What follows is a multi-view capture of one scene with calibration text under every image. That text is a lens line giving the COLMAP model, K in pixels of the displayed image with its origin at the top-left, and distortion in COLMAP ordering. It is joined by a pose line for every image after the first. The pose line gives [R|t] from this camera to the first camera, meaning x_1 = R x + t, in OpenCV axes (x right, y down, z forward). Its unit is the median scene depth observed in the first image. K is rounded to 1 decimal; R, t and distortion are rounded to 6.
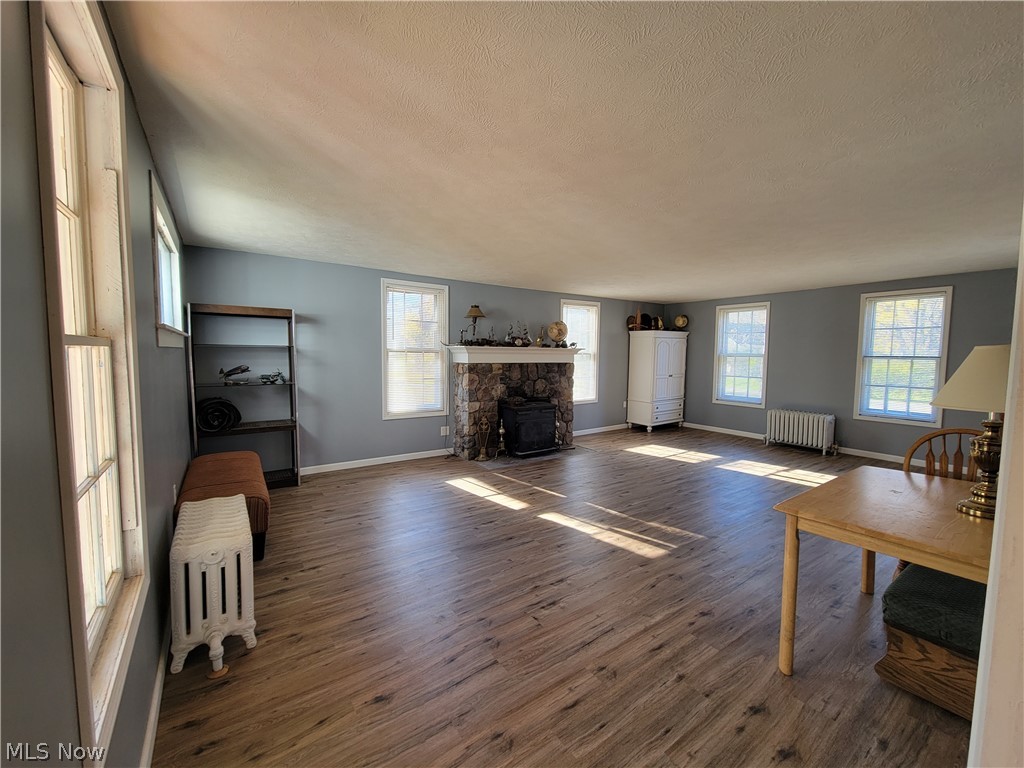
lens RADIAL K [[416.8, 0, 517.1], [0, 416.8, 384.6], [0, 0, 1]] dist [0.002333, -0.003009]
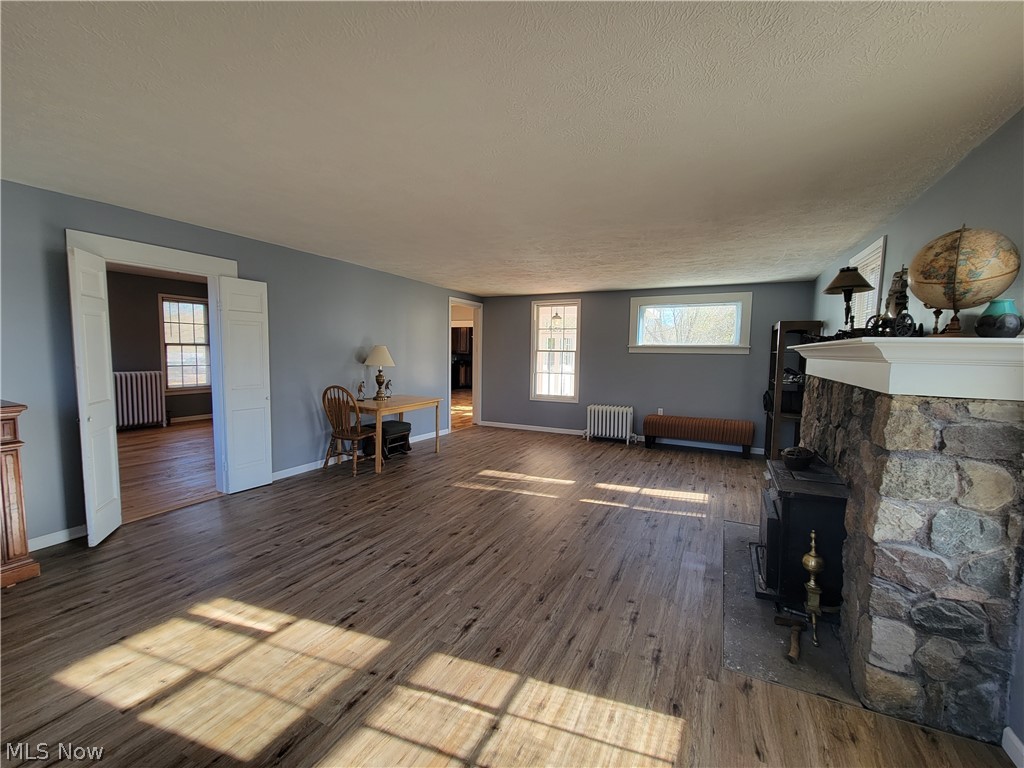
lens RADIAL K [[416.8, 0, 517.1], [0, 416.8, 384.6], [0, 0, 1]] dist [0.002333, -0.003009]
pose [[-0.881625, 0.014770, -0.471719, 0.617669], [-0.059476, 0.988064, 0.142096, -0.111021], [0.468188, 0.153332, -0.870224, 1.526414]]
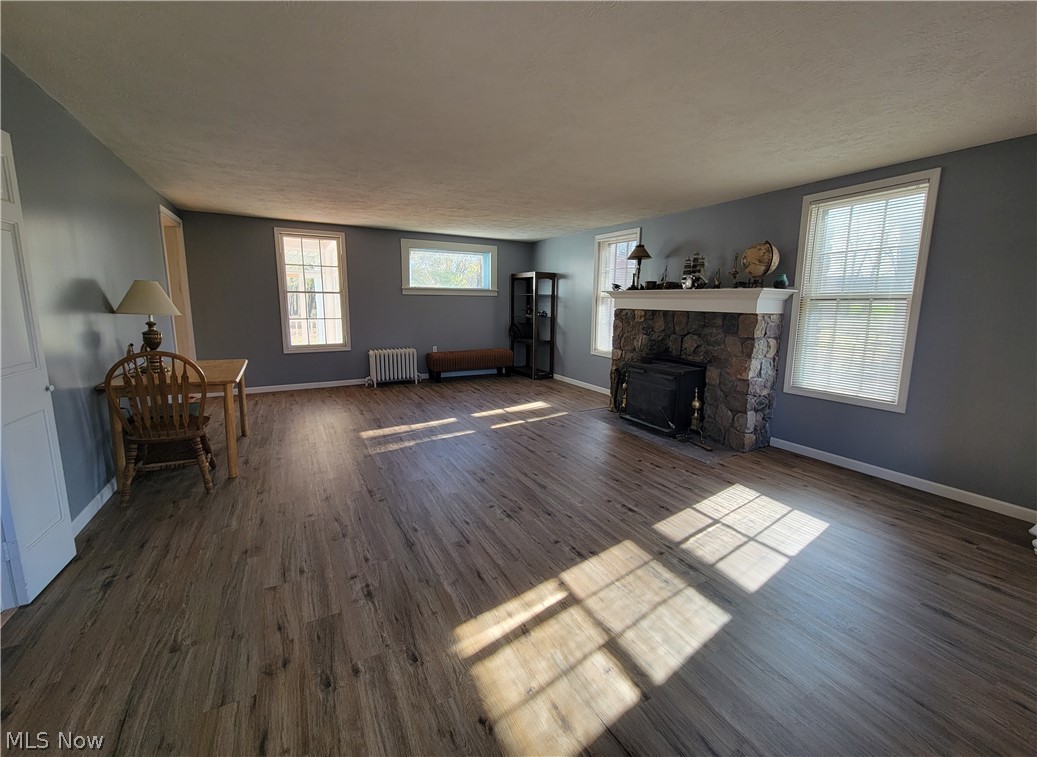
lens RADIAL K [[424.8, 0, 521.1], [0, 424.8, 368.2], [0, 0, 1]] dist [0.001352, 0.000096]
pose [[-0.113397, 0.147331, -0.982565, 1.033589], [-0.090989, 0.983249, 0.157935, -0.057700], [0.989375, 0.107311, -0.098092, 1.027648]]
